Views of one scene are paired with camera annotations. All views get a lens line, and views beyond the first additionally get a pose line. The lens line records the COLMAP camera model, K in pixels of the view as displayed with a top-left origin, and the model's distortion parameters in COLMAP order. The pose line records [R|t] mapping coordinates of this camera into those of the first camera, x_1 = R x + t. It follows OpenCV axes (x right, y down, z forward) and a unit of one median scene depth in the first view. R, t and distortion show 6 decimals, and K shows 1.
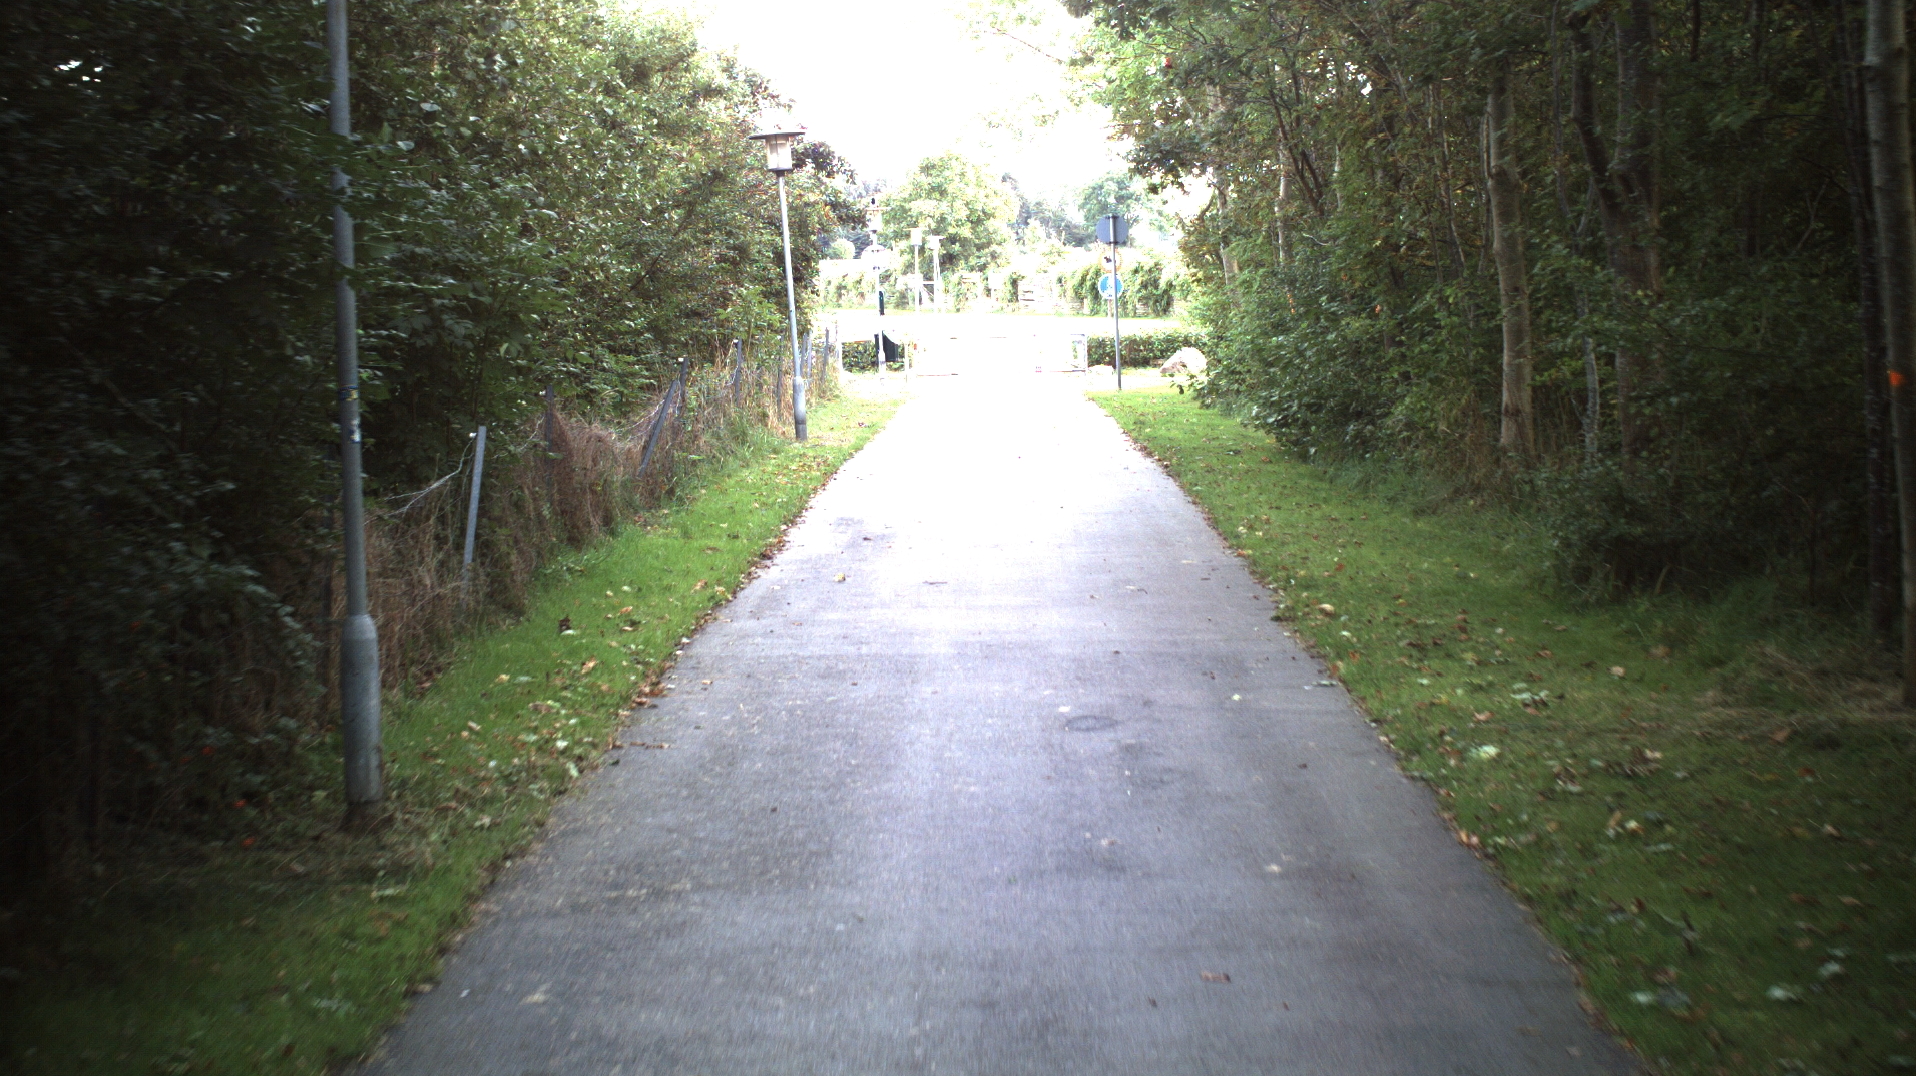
lens RADIAL K [[10286.5, 0, 966.1], [0, 10286.5, 533.4], [0, 0, 1]] dist [-2.240622, 0.000000]
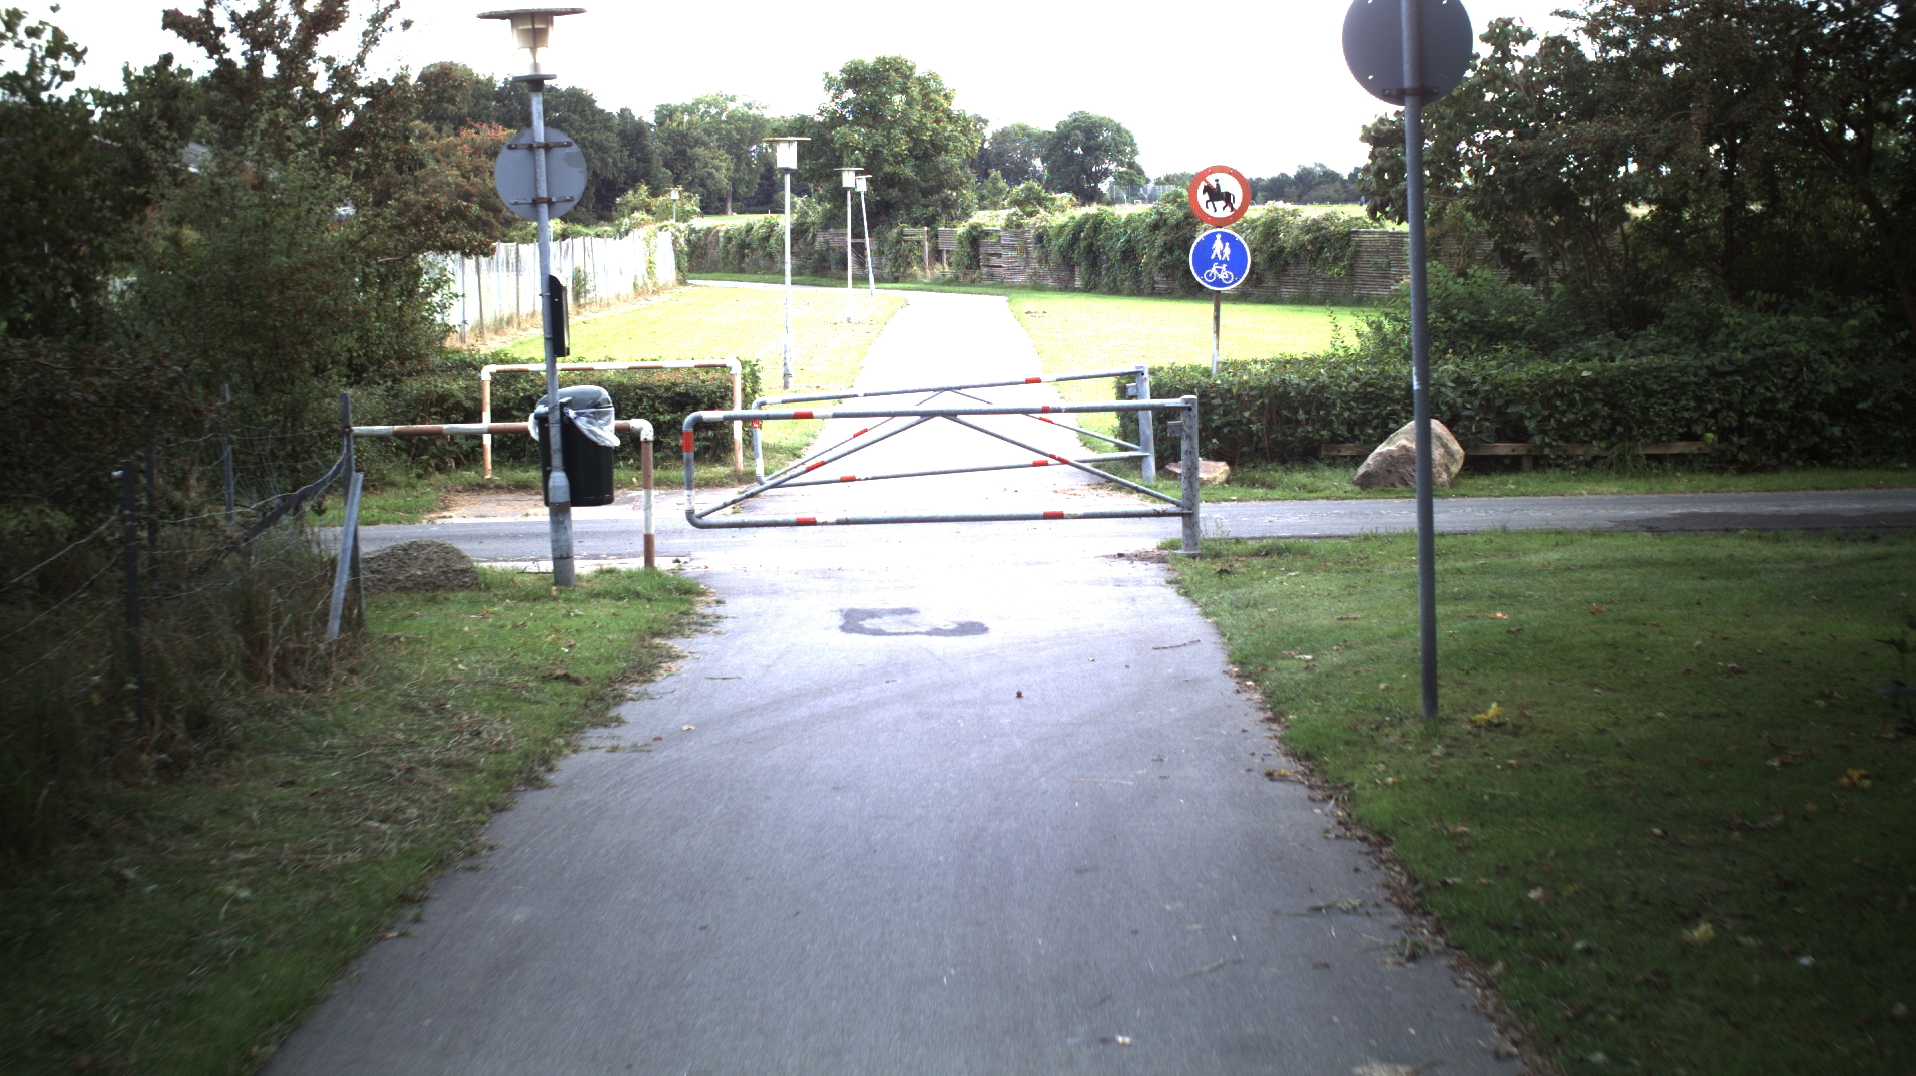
lens RADIAL K [[10286.5, 0, 949.3], [0, 10286.5, 544.2], [0, 0, 1]] dist [-2.240622, 0.000000]
pose [[0.999958, 0.008723, 0.002789, 0.002791], [-0.008738, 0.999948, 0.005289, -0.017272], [-0.002743, -0.005313, 0.999982, 0.691598]]
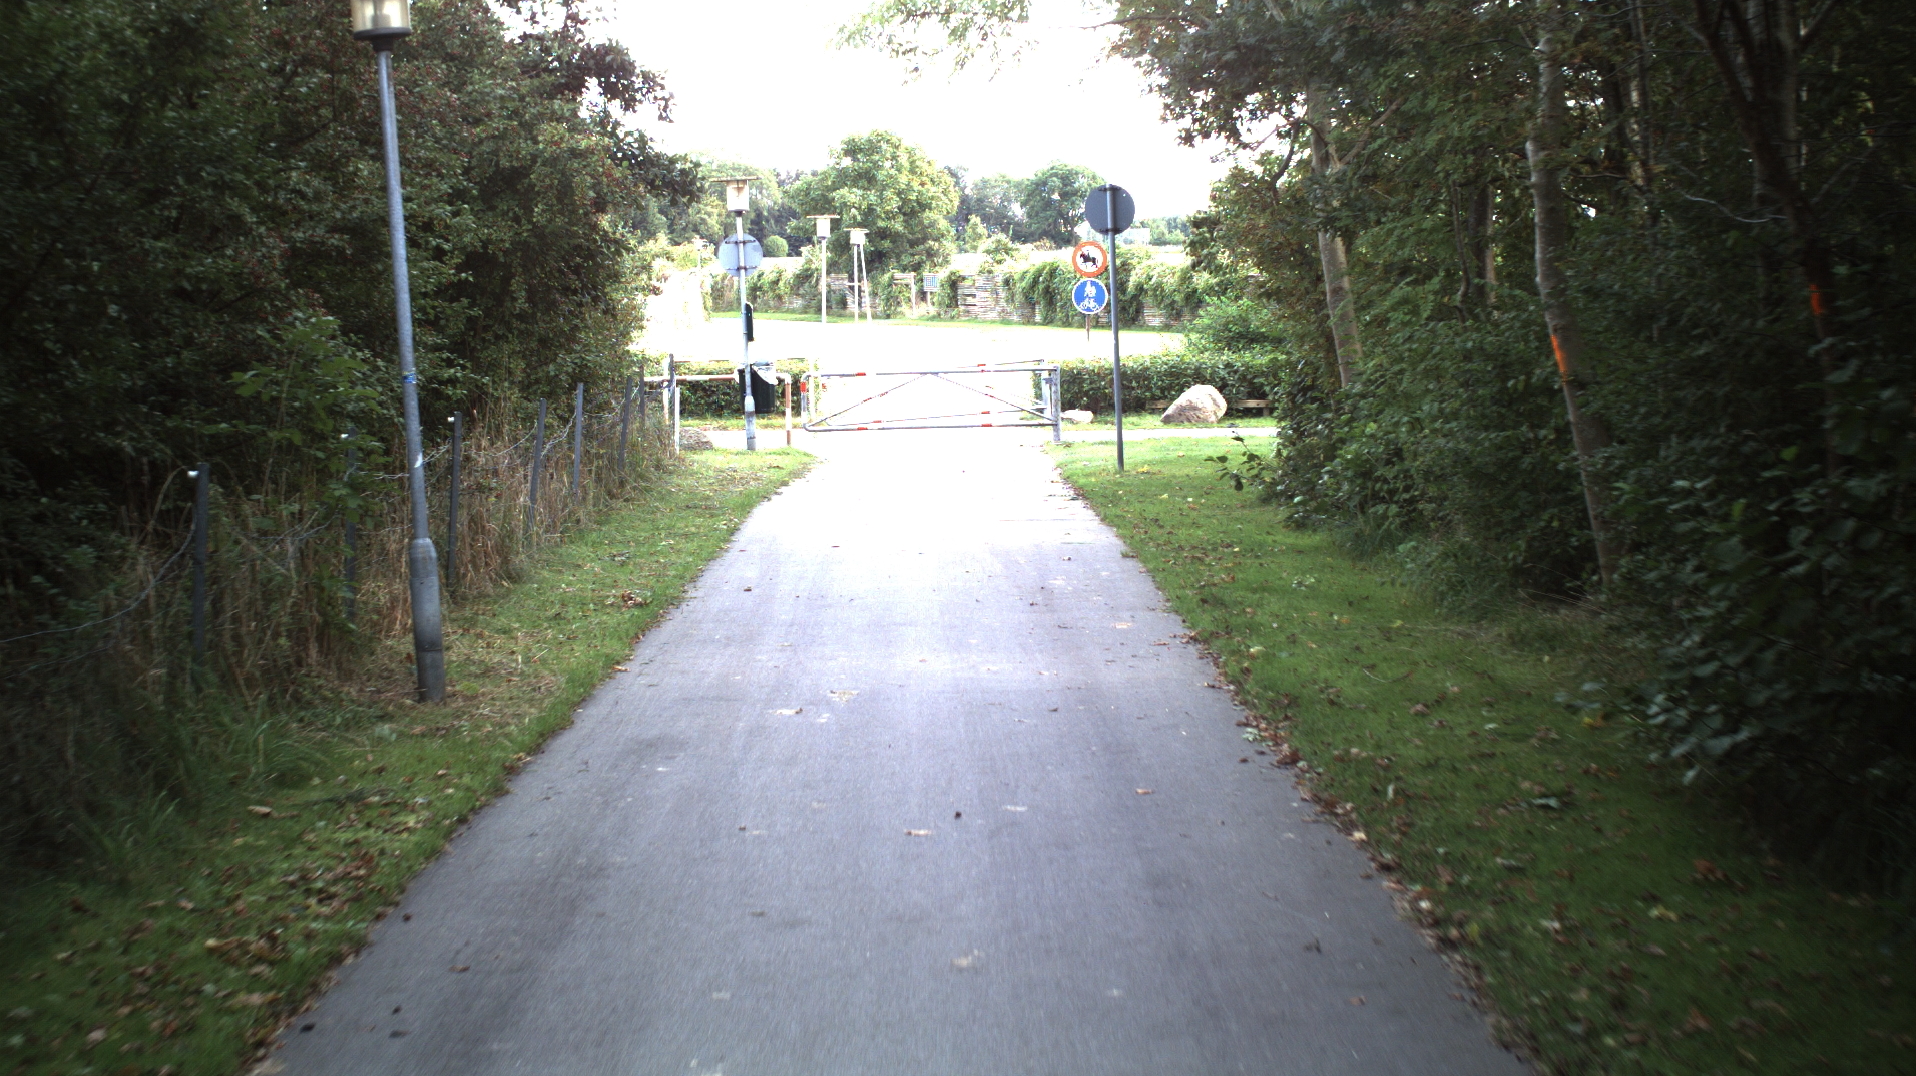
lens RADIAL K [[10286.5, 0, 969.4], [0, 10286.5, 557.6], [0, 0, 1]] dist [-2.240622, 0.000000]
pose [[0.999964, 0.005595, 0.006350, 0.001747], [-0.005611, 0.999981, 0.002478, -0.009144], [-0.006336, -0.002513, 0.999977, 0.346403]]
